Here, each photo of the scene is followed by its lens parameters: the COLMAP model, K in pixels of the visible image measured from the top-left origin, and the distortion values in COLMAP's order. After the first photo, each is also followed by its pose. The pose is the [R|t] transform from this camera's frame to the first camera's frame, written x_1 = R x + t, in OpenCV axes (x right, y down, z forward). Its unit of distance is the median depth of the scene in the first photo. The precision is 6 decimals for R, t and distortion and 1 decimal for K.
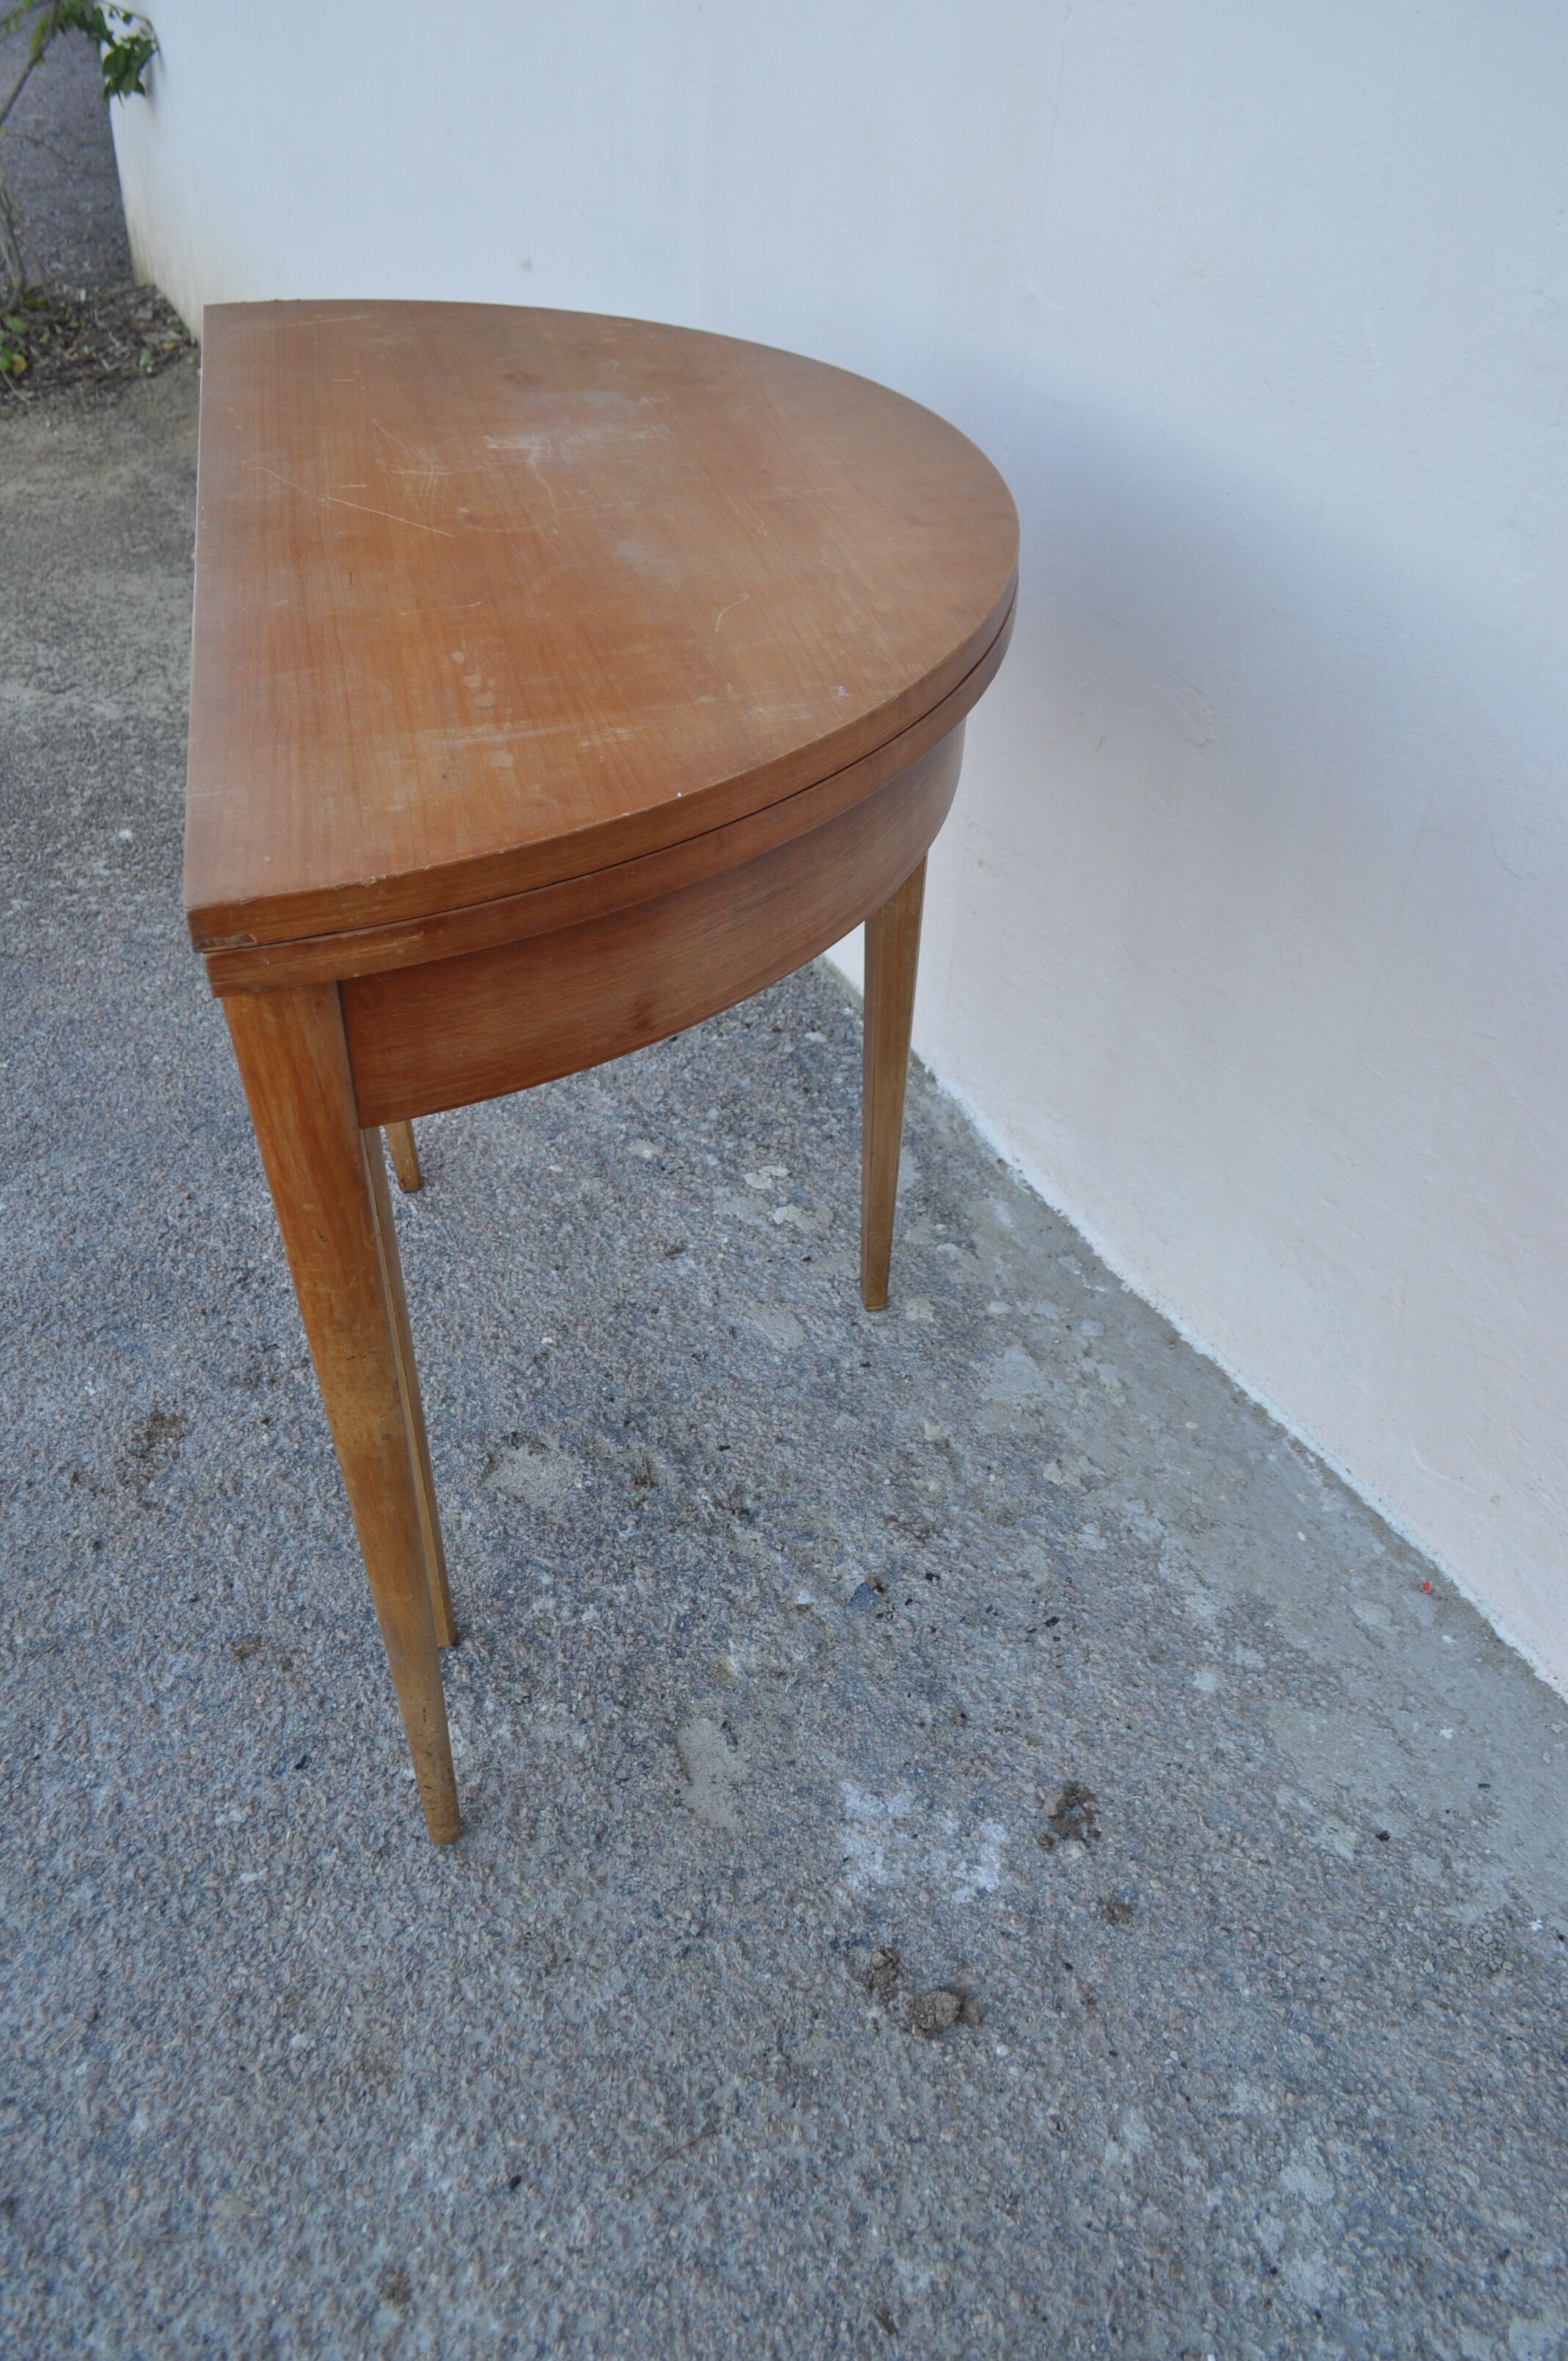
lens RADIAL K [[1835.6, 0, 784.0], [0, 1835.6, 1180.5], [0, 0, 1]] dist [-0.010245, 0.005863]
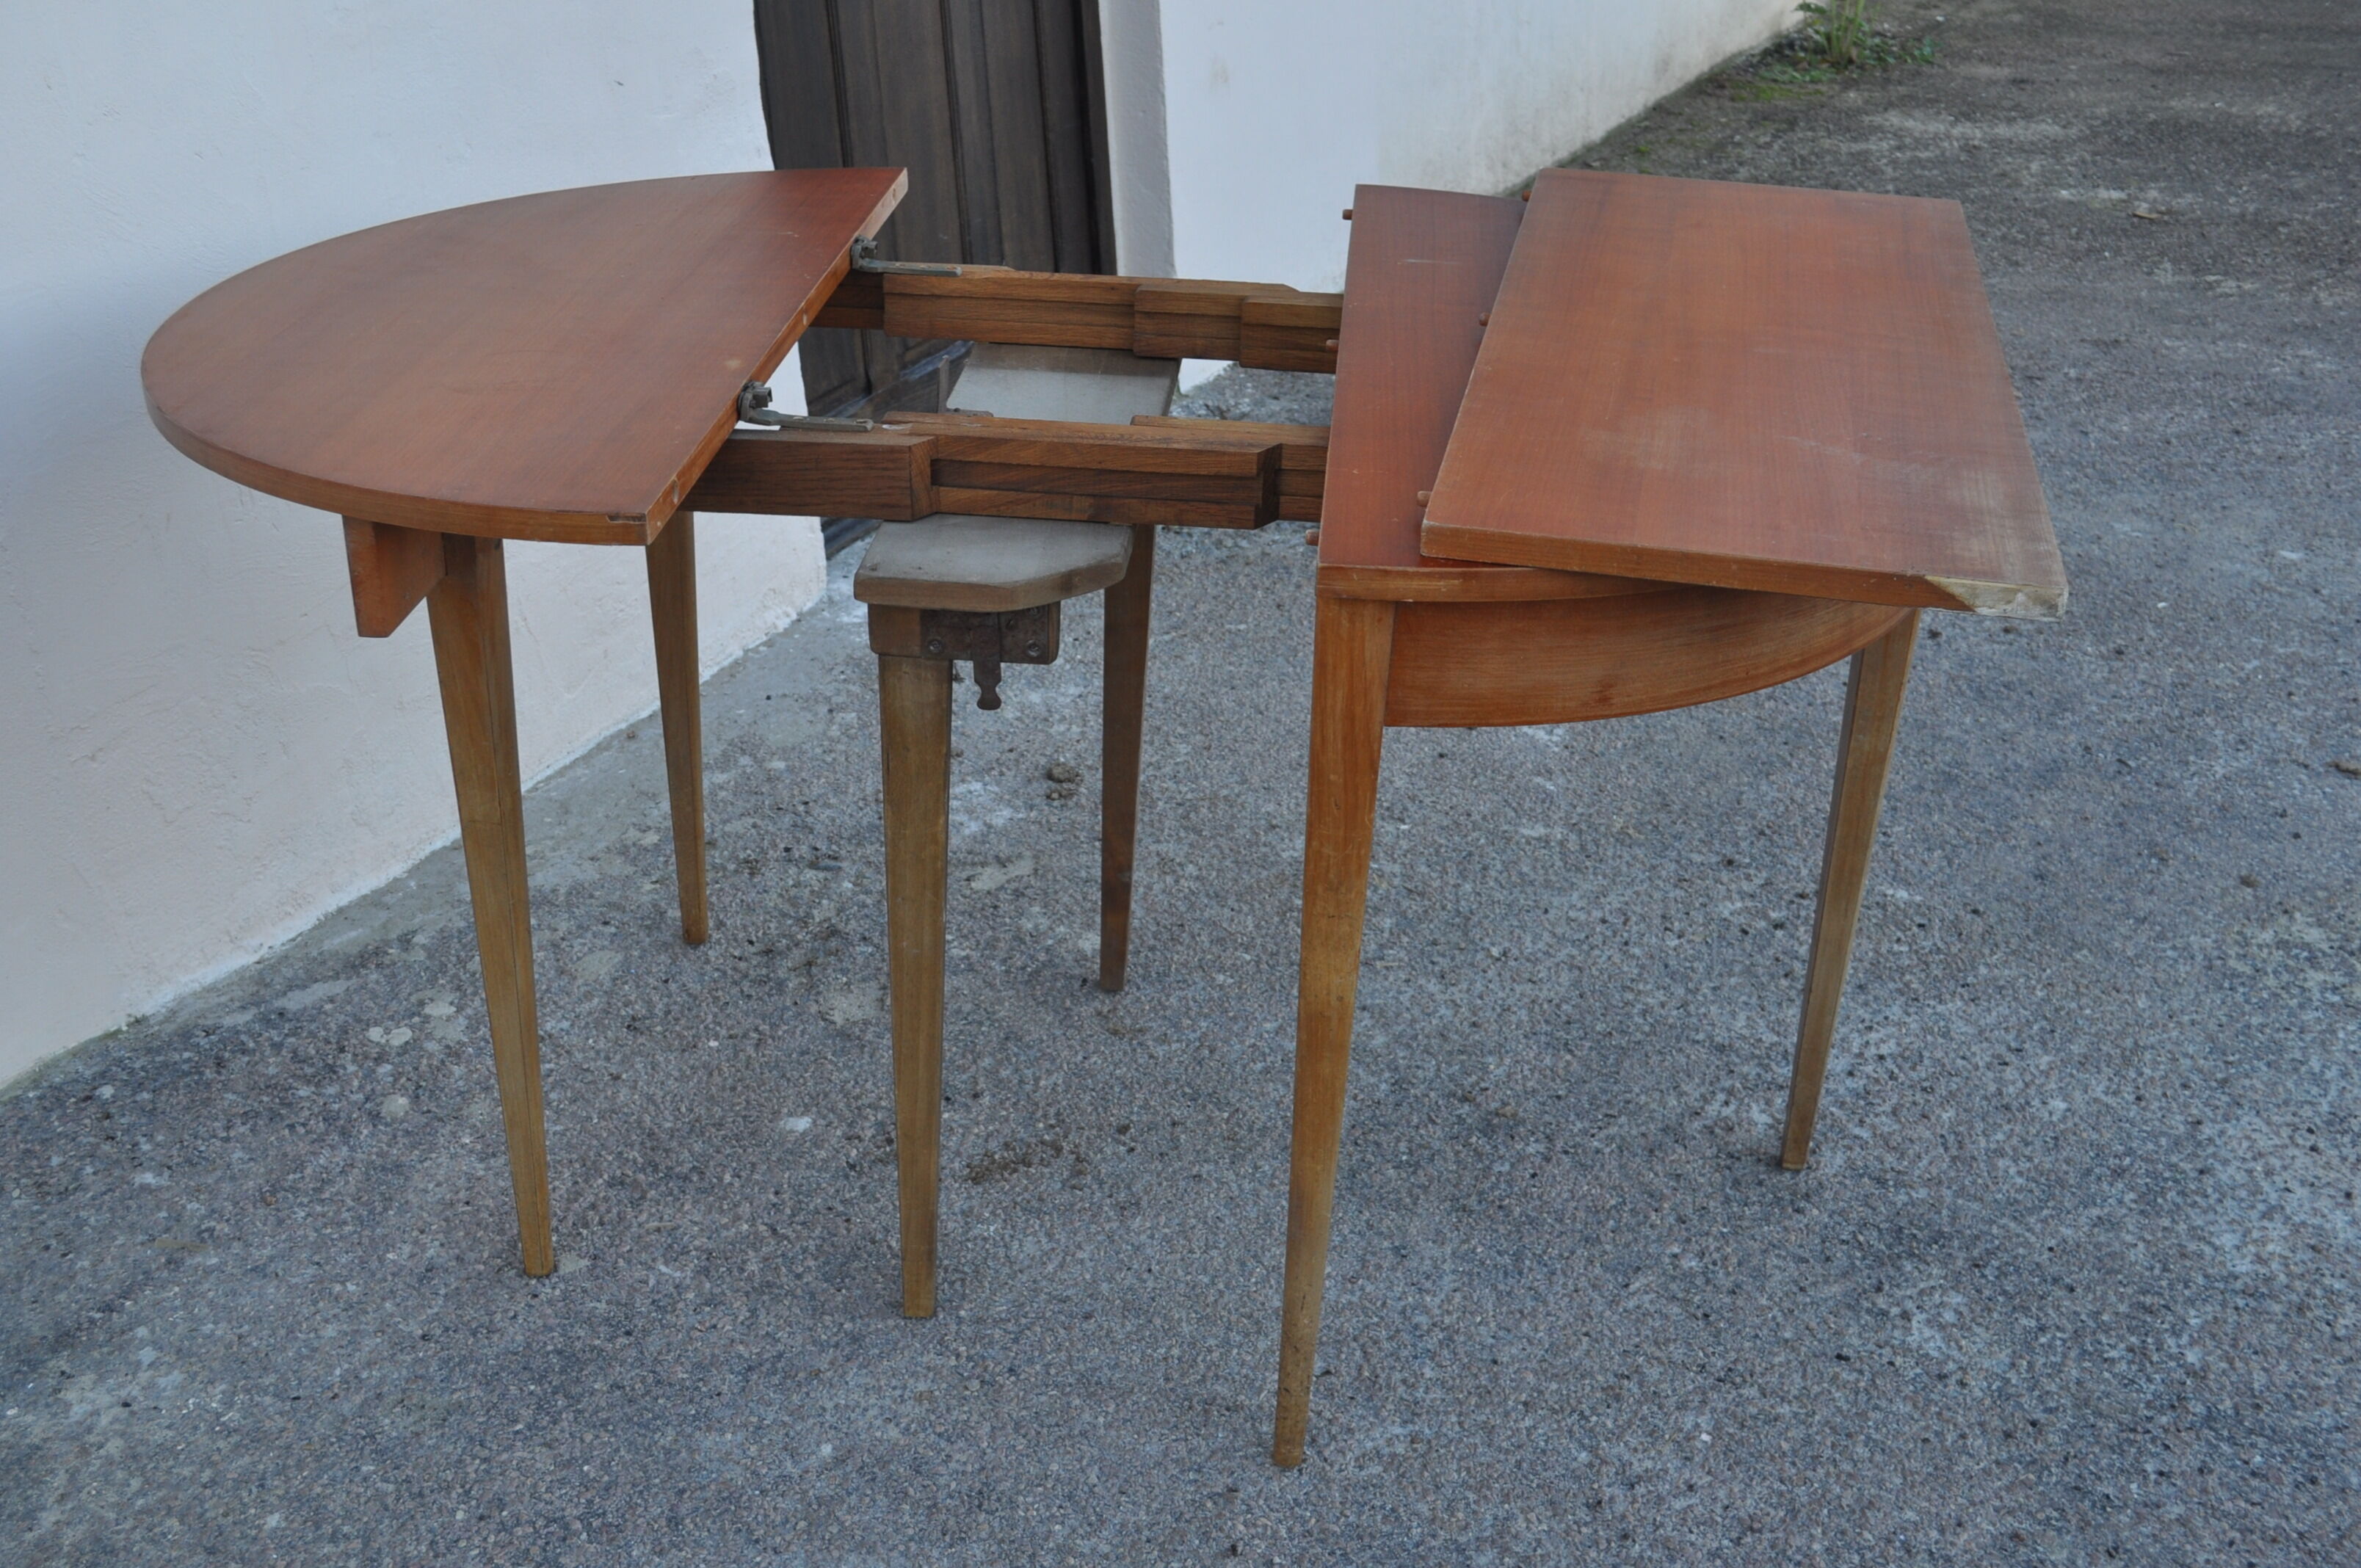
lens RADIAL K [[2662.7, 0, 1166.1], [0, 2662.7, 772.7], [0, 0, 1]] dist [-0.027007, 0.008560]
pose [[-0.591362, -0.346696, 0.728075, -1.554259], [0.495473, 0.556128, 0.667255, -1.029392], [-0.636237, 0.755330, -0.157094, 1.113315]]
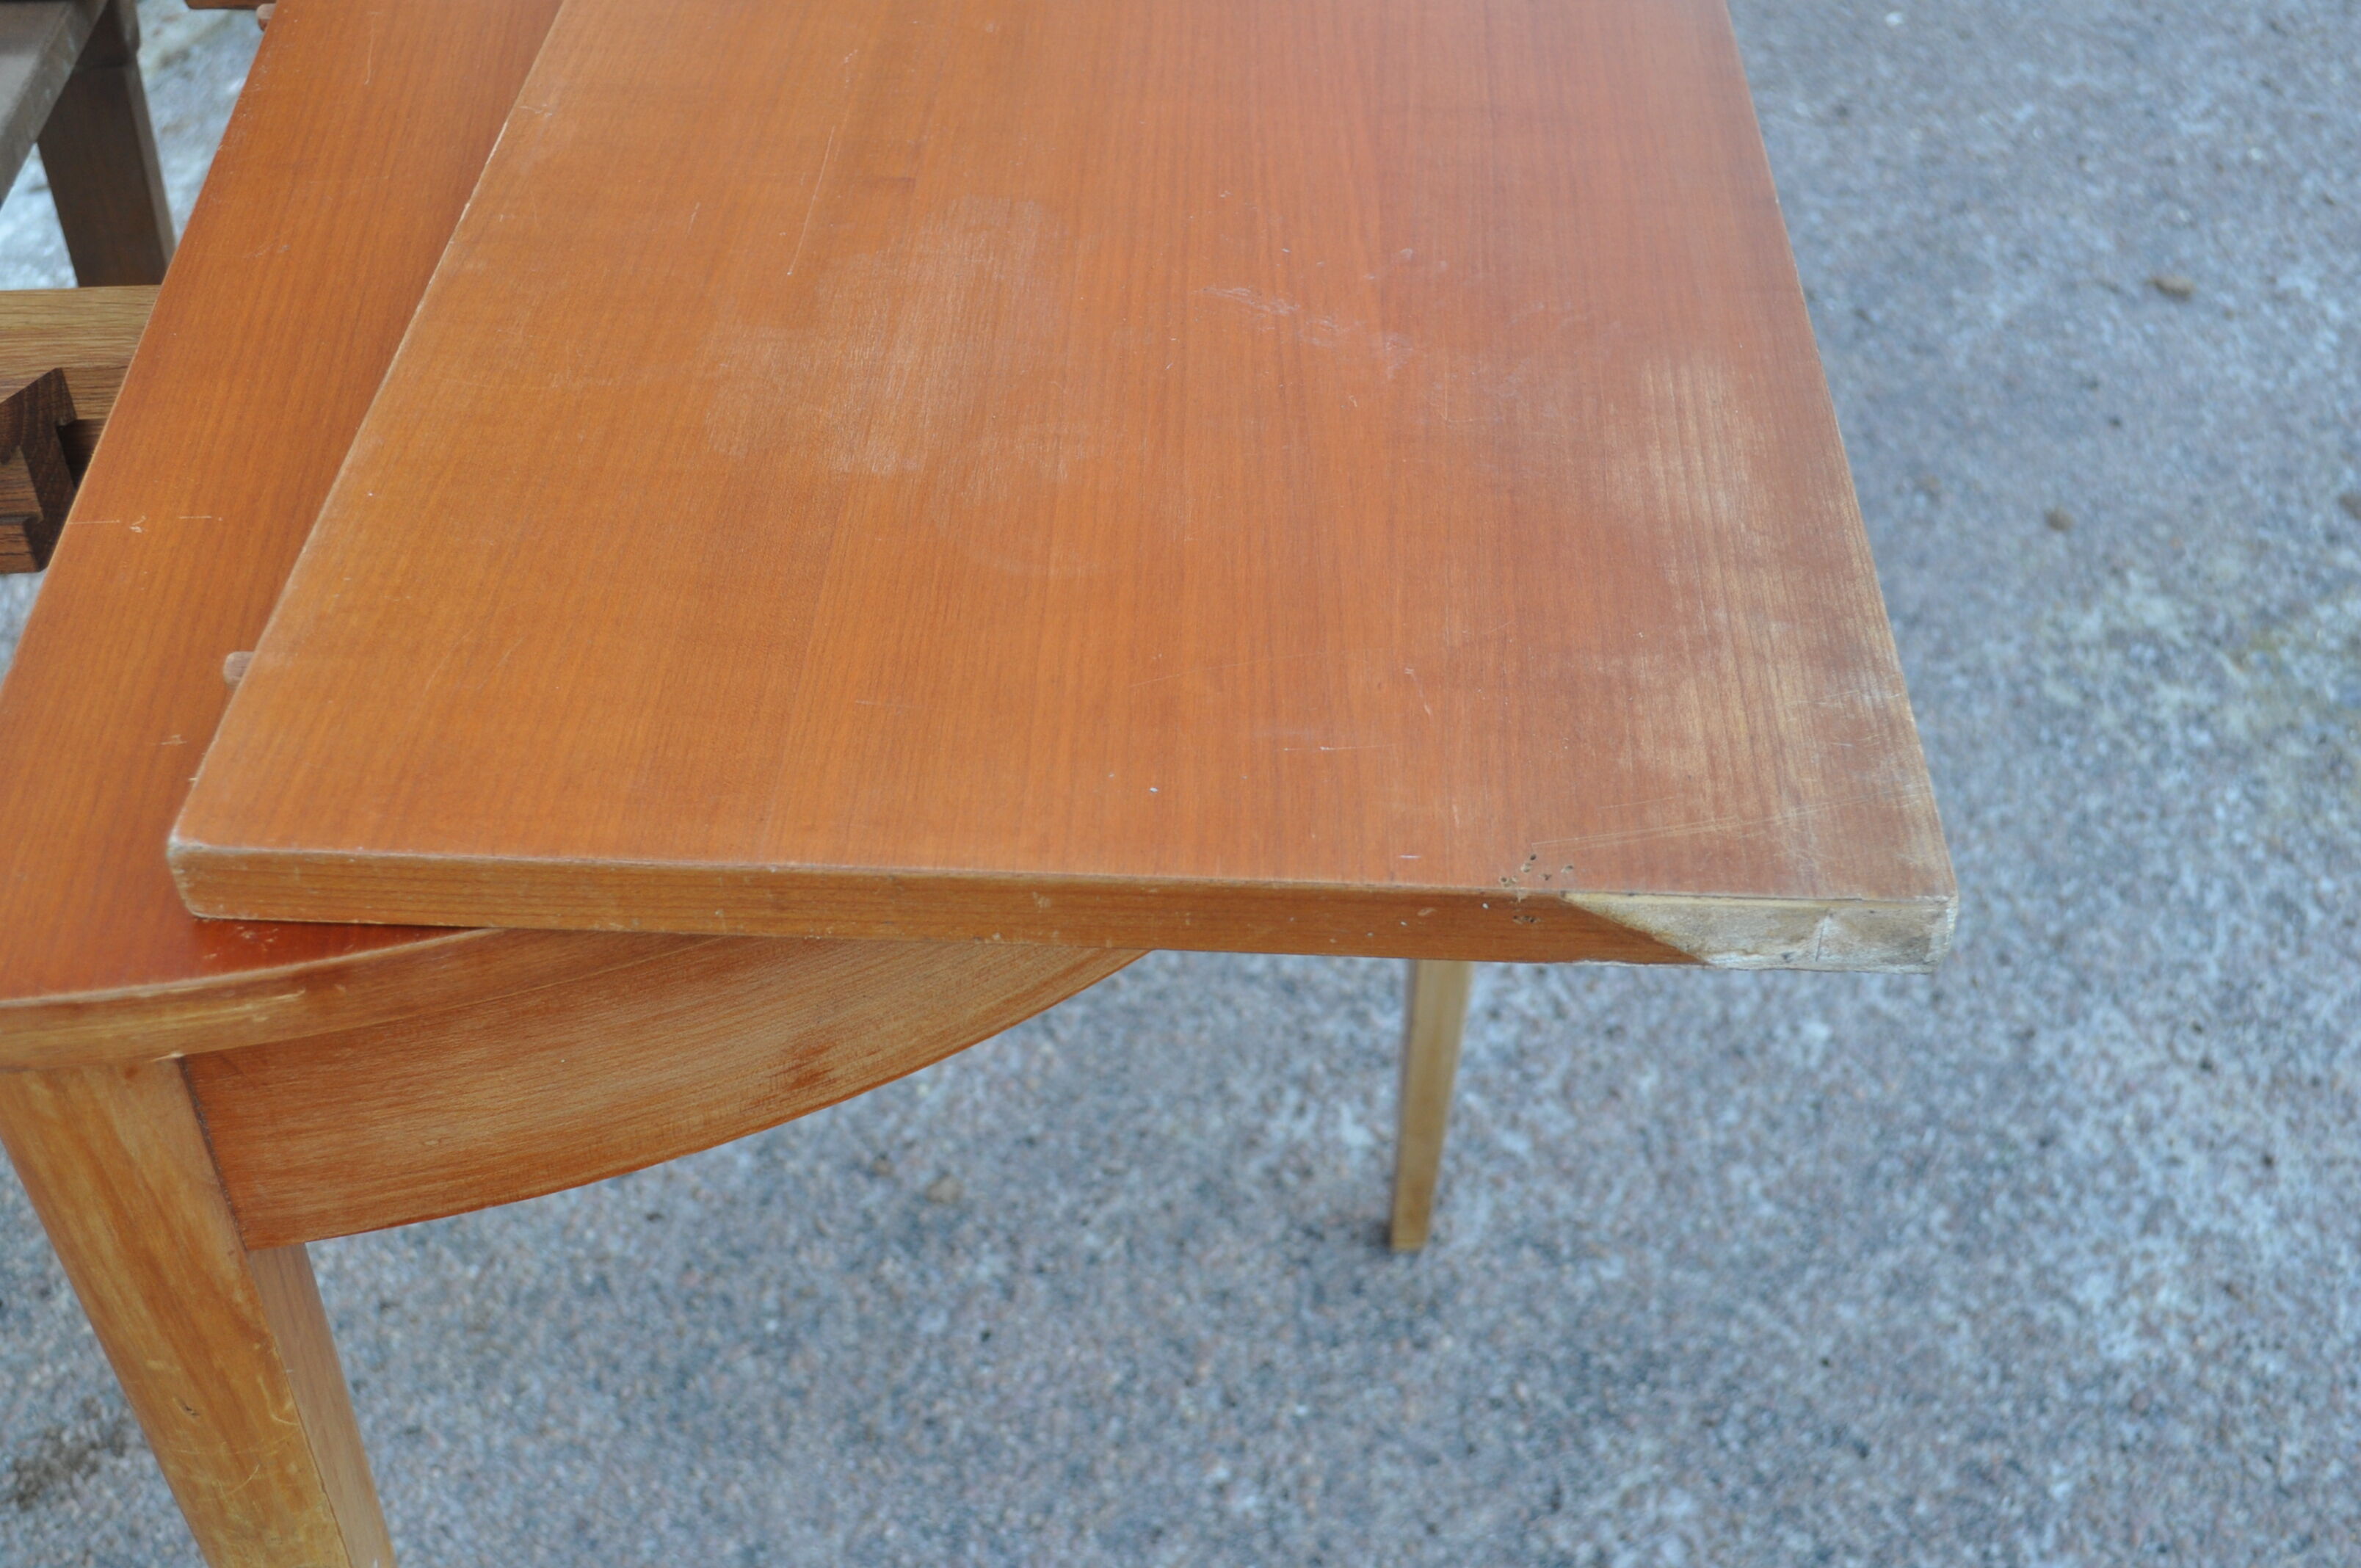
lens RADIAL K [[2640.7, 0, 1180.5], [0, 2640.7, 784.0], [0, 0, 1]] dist [-0.017532, -0.003877]
pose [[-0.713626, -0.451126, 0.535933, -1.060445], [0.452373, 0.287374, 0.844260, -0.532773], [-0.534881, 0.844927, -0.001000, 0.686461]]
